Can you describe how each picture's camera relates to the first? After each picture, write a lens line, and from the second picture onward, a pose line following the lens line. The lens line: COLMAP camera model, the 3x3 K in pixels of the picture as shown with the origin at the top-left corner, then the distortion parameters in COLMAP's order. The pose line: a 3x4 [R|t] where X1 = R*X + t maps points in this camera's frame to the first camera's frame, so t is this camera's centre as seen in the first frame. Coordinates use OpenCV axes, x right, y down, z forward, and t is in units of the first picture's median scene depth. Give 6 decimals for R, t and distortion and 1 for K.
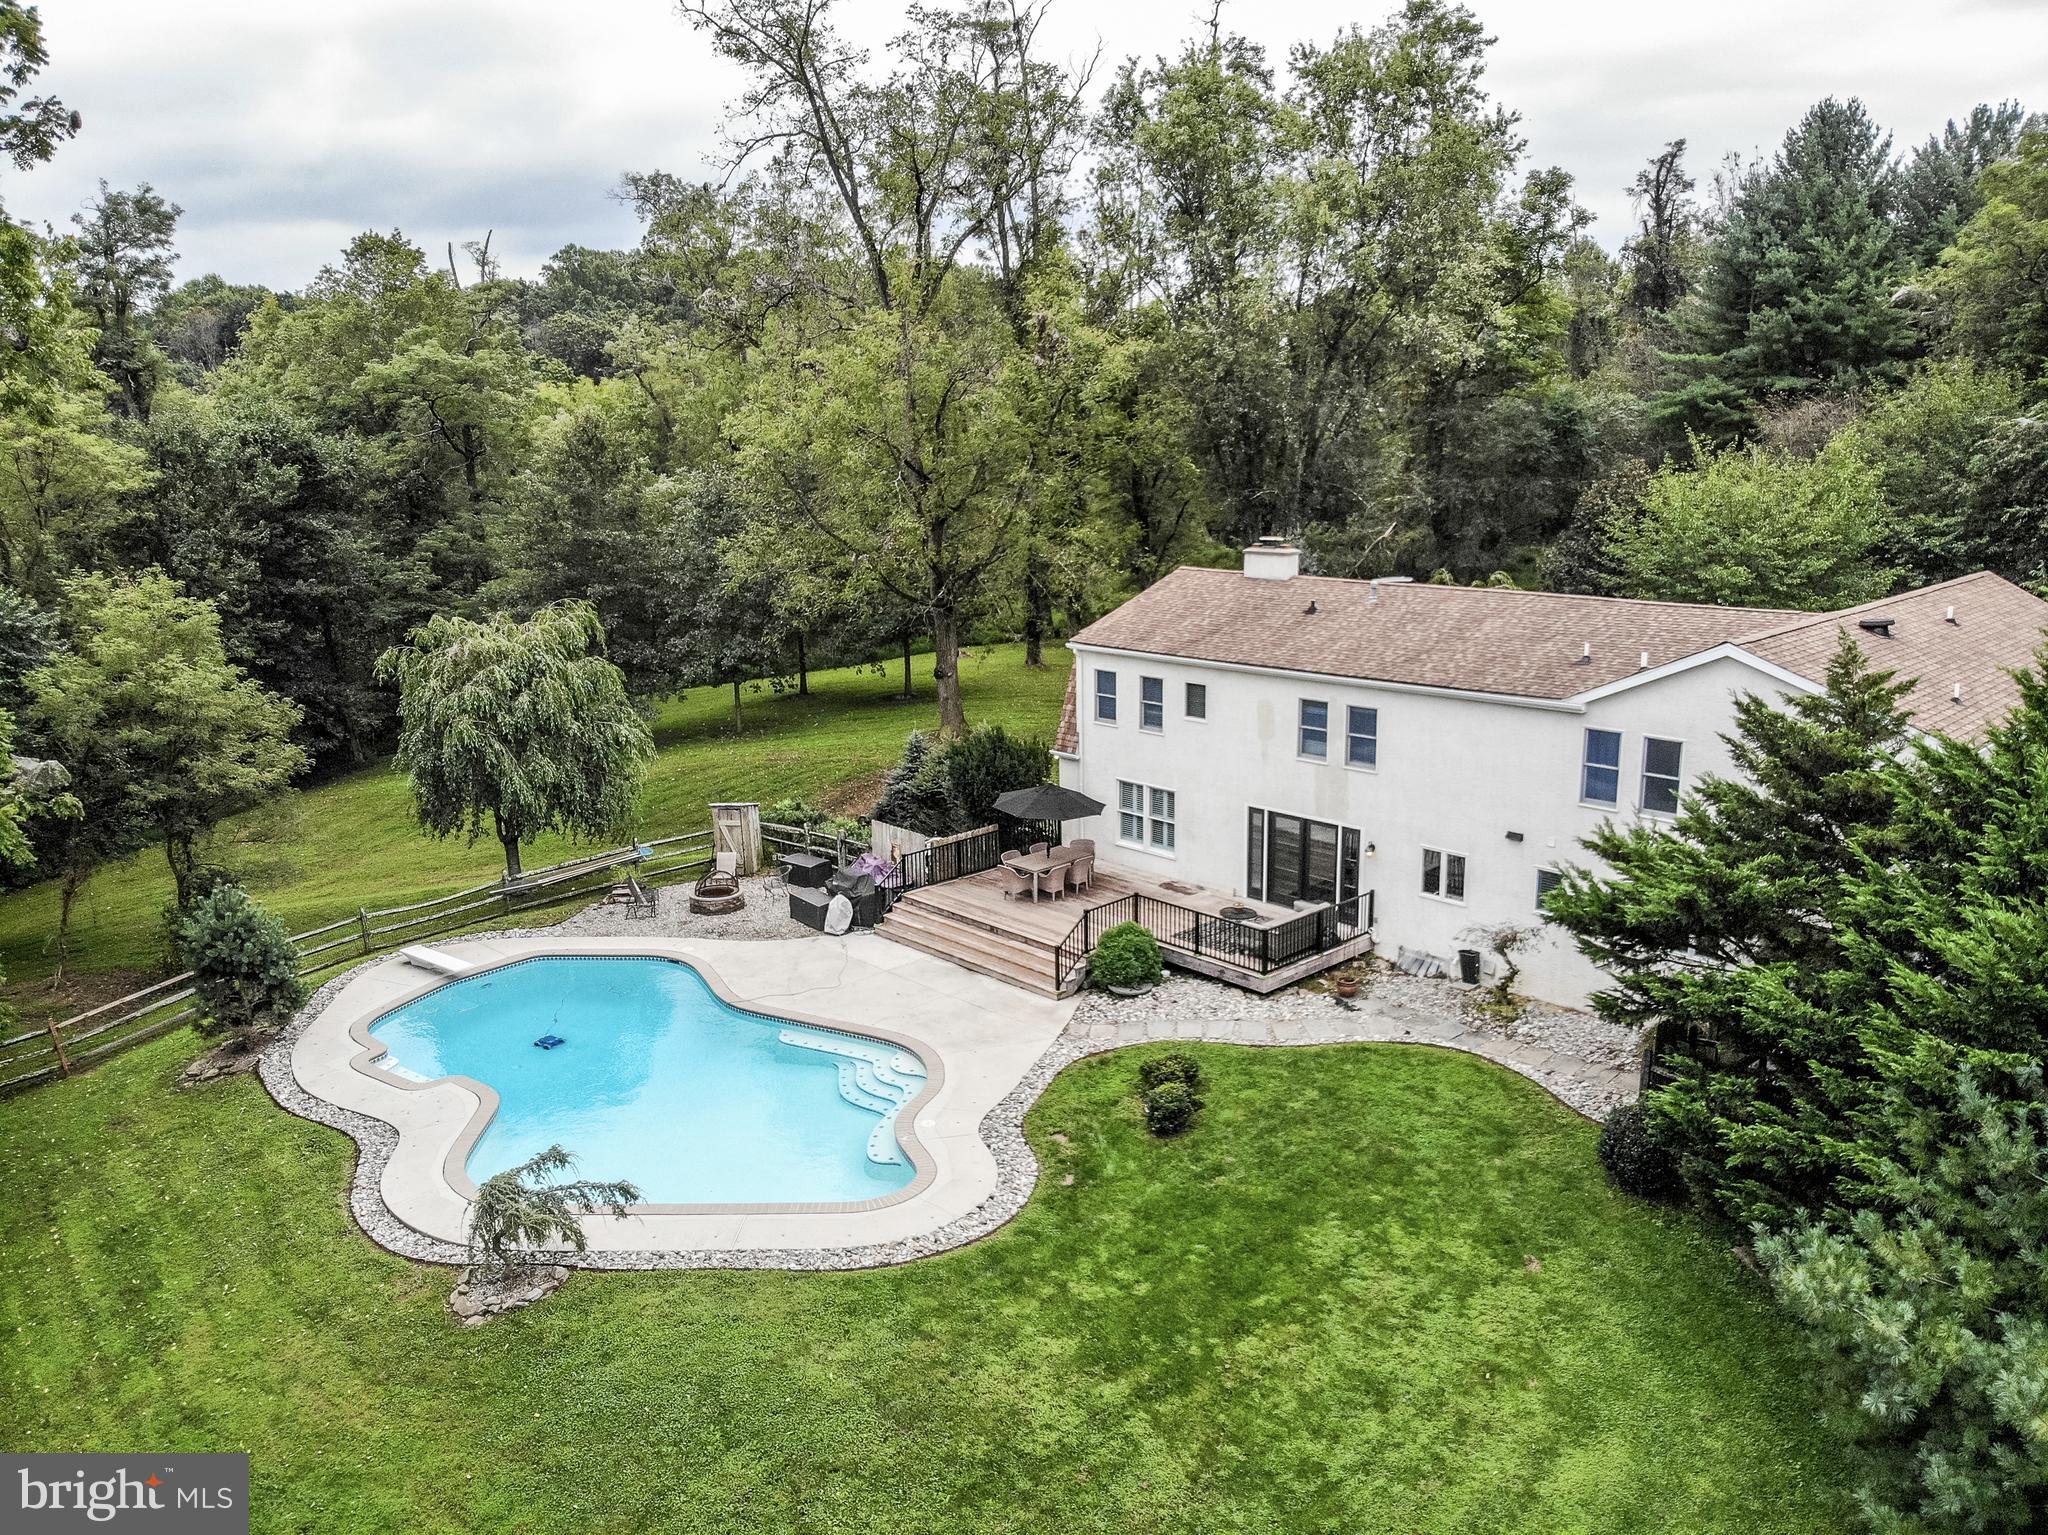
lens RADIAL K [[1555.7, 0, 1024.0], [0, 1555.7, 767.5], [0, 0, 1]] dist [0.066210, -0.225587]
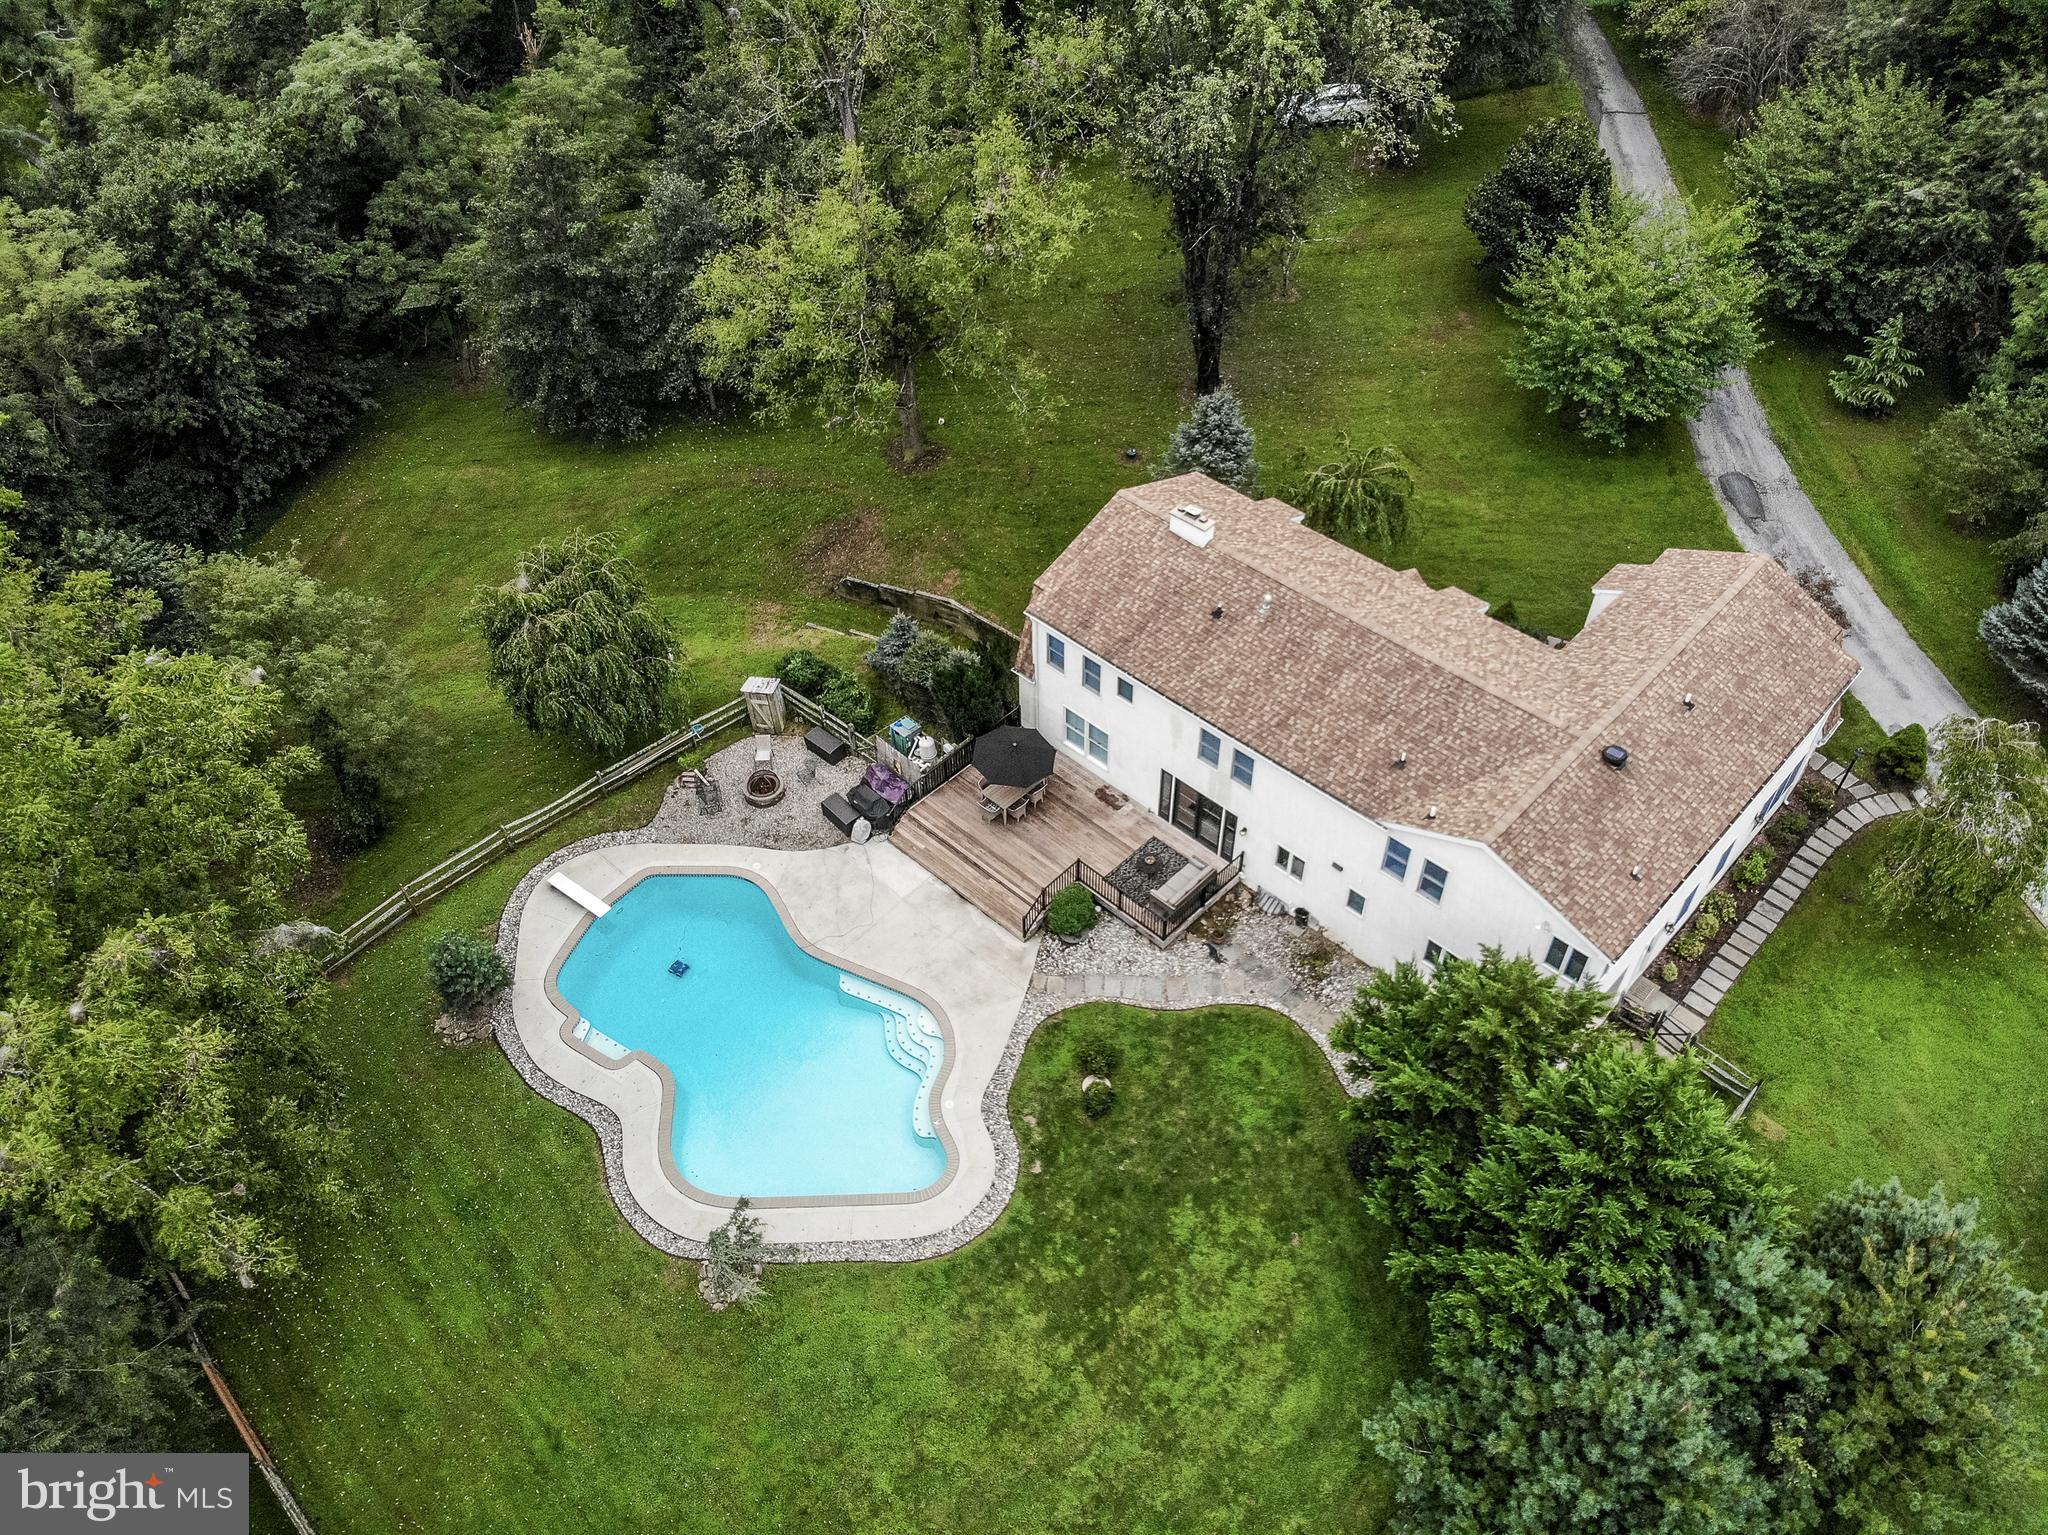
lens RADIAL K [[1555.7, 0, 1024.0], [0, 1555.7, 767.5], [0, 0, 1]] dist [0.066210, -0.225587]
pose [[0.998961, -0.028561, 0.035520, -0.029632], [0.005458, 0.848666, 0.528901, -0.870986], [-0.045250, -0.528157, 0.847940, -0.185465]]
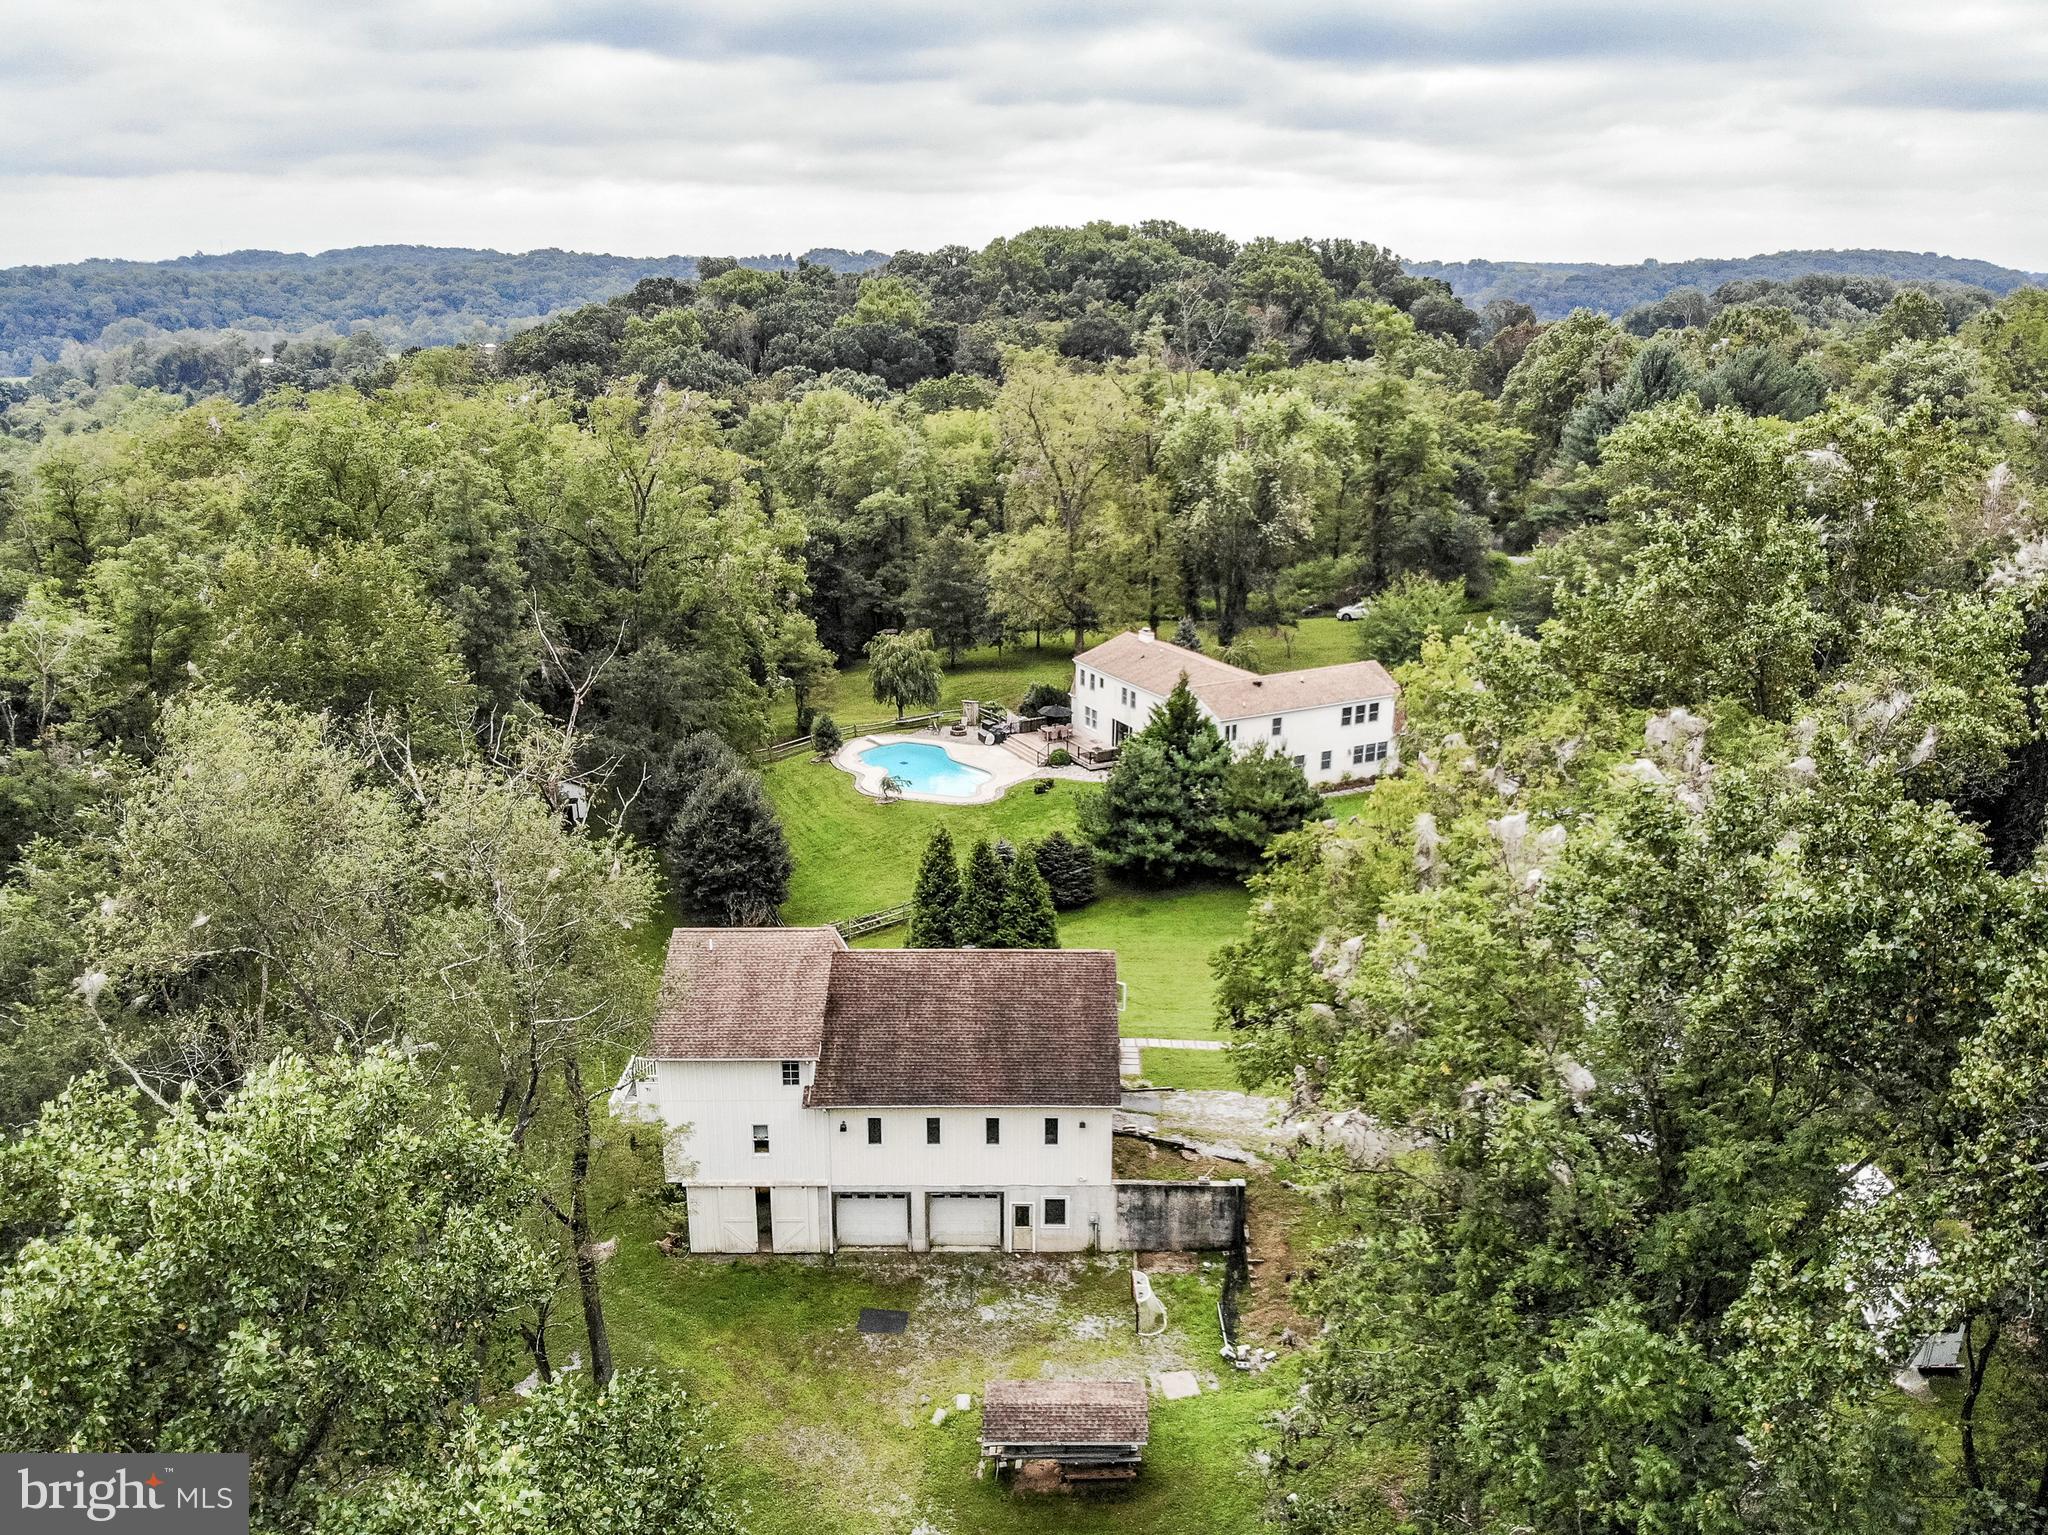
lens RADIAL K [[1555.7, 0, 1024.0], [0, 1555.7, 767.5], [0, 0, 1]] dist [0.066210, -0.225587]
pose [[0.962536, 0.104263, -0.250306, 1.004928], [-0.083950, 0.992349, 0.090528, -0.193606], [0.257830, -0.066123, 0.963925, -2.778690]]
